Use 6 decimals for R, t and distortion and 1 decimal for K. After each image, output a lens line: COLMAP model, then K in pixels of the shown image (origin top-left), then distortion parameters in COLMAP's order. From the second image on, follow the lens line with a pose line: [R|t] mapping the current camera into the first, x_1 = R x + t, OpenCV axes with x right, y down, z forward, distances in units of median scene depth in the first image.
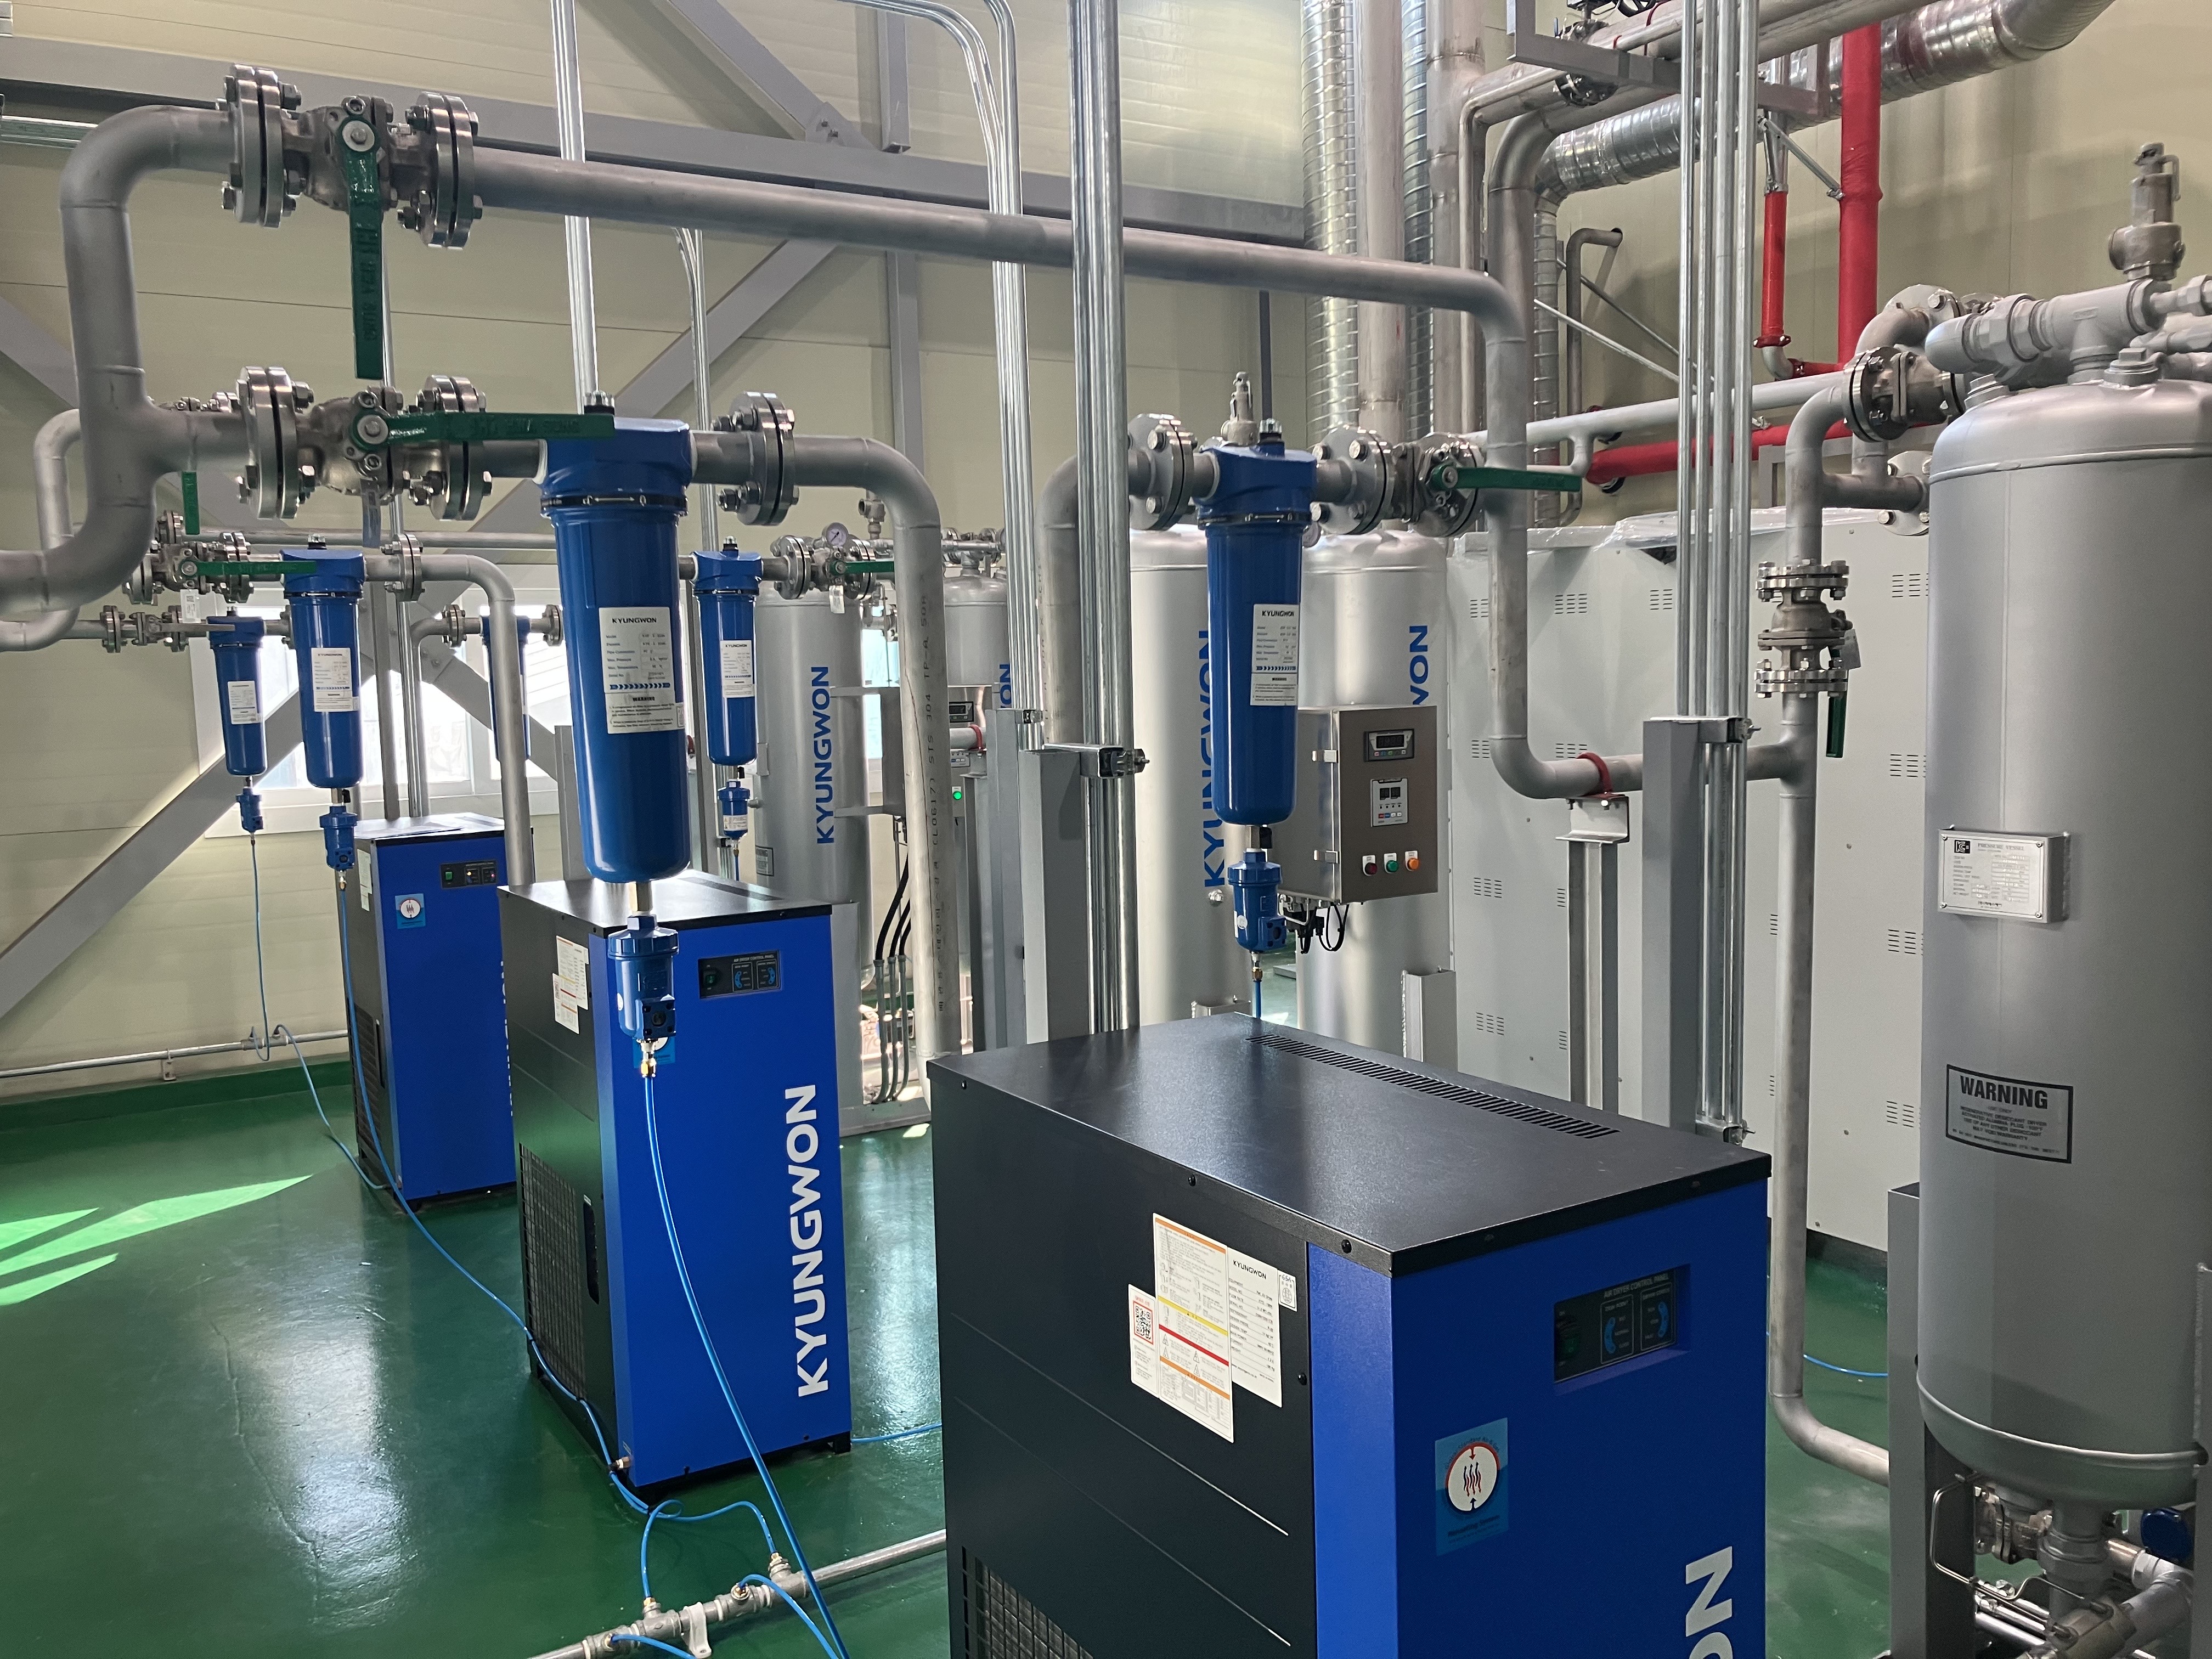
lens RADIAL K [[1807.8, 0, 1116.8], [0, 1807.8, 845.3], [0, 0, 1]] dist [0.036133, -0.049860]
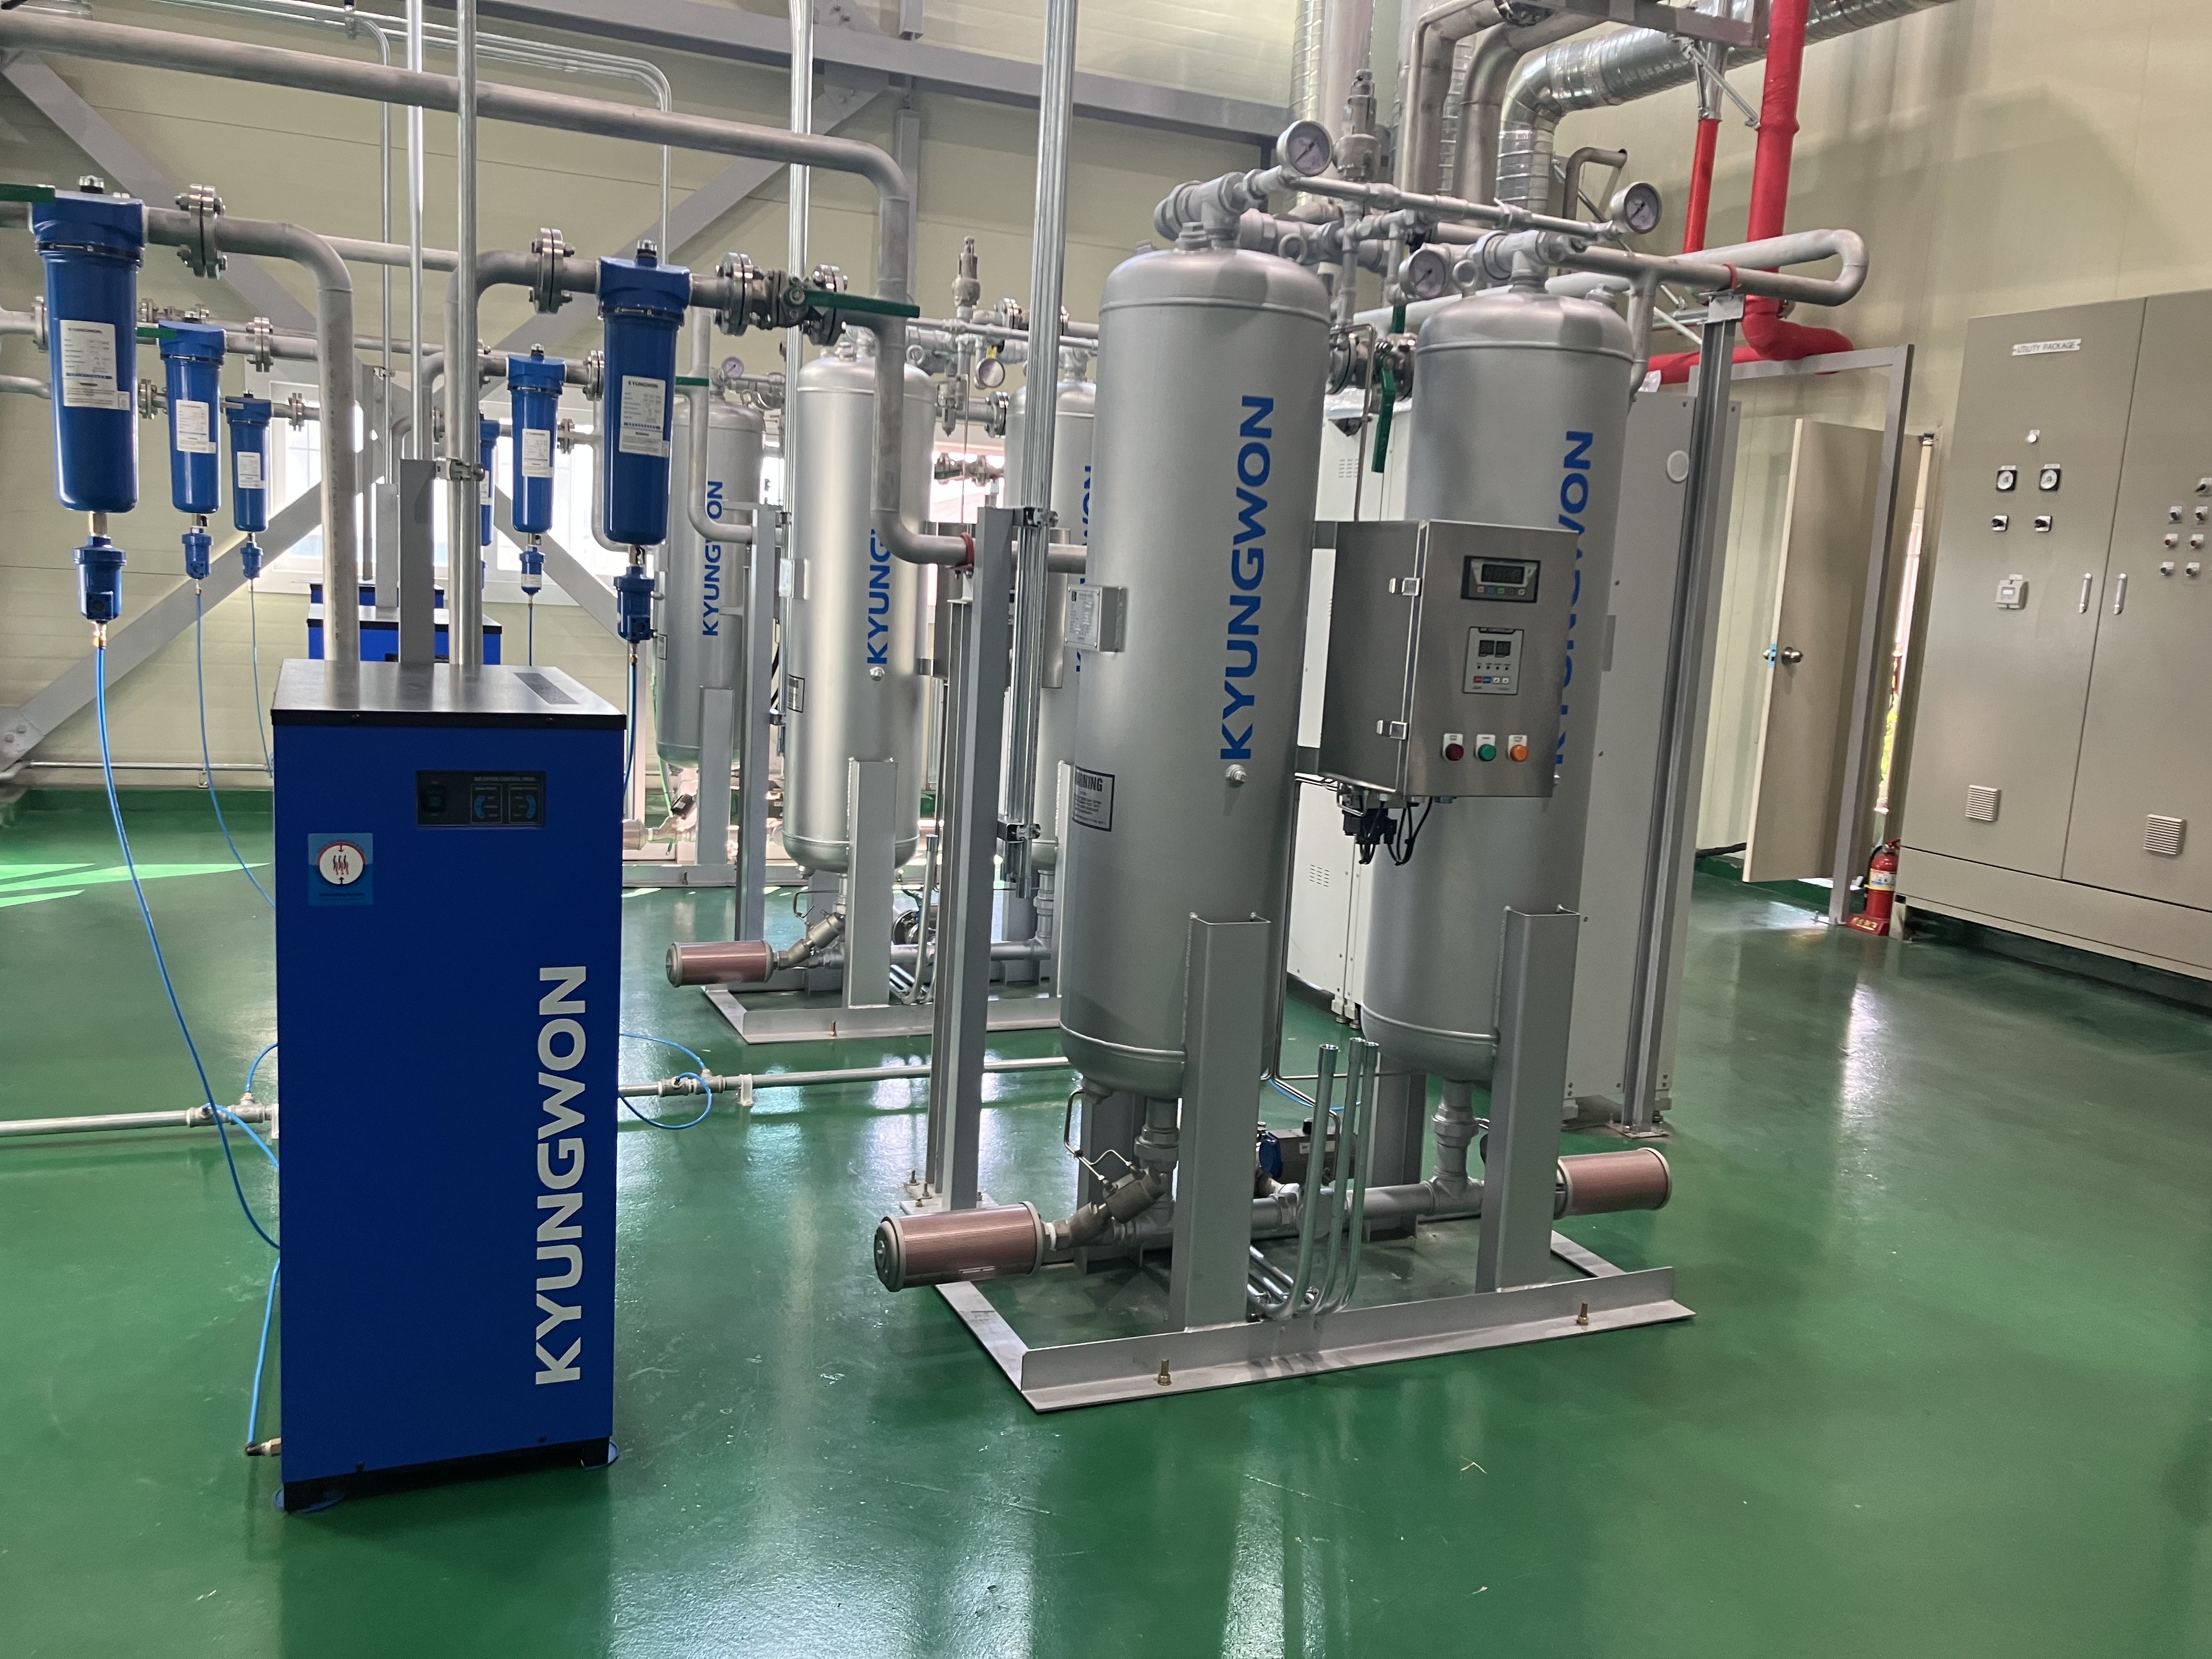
lens RADIAL K [[1807.8, 0, 1107.1], [0, 1807.8, 831.5], [0, 0, 1]] dist [0.036133, -0.049860]
pose [[0.984819, 0.109105, -0.135012, 0.263024], [-0.103344, 0.993439, 0.048988, 0.040766], [0.139471, -0.034291, 0.989632, -0.123807]]
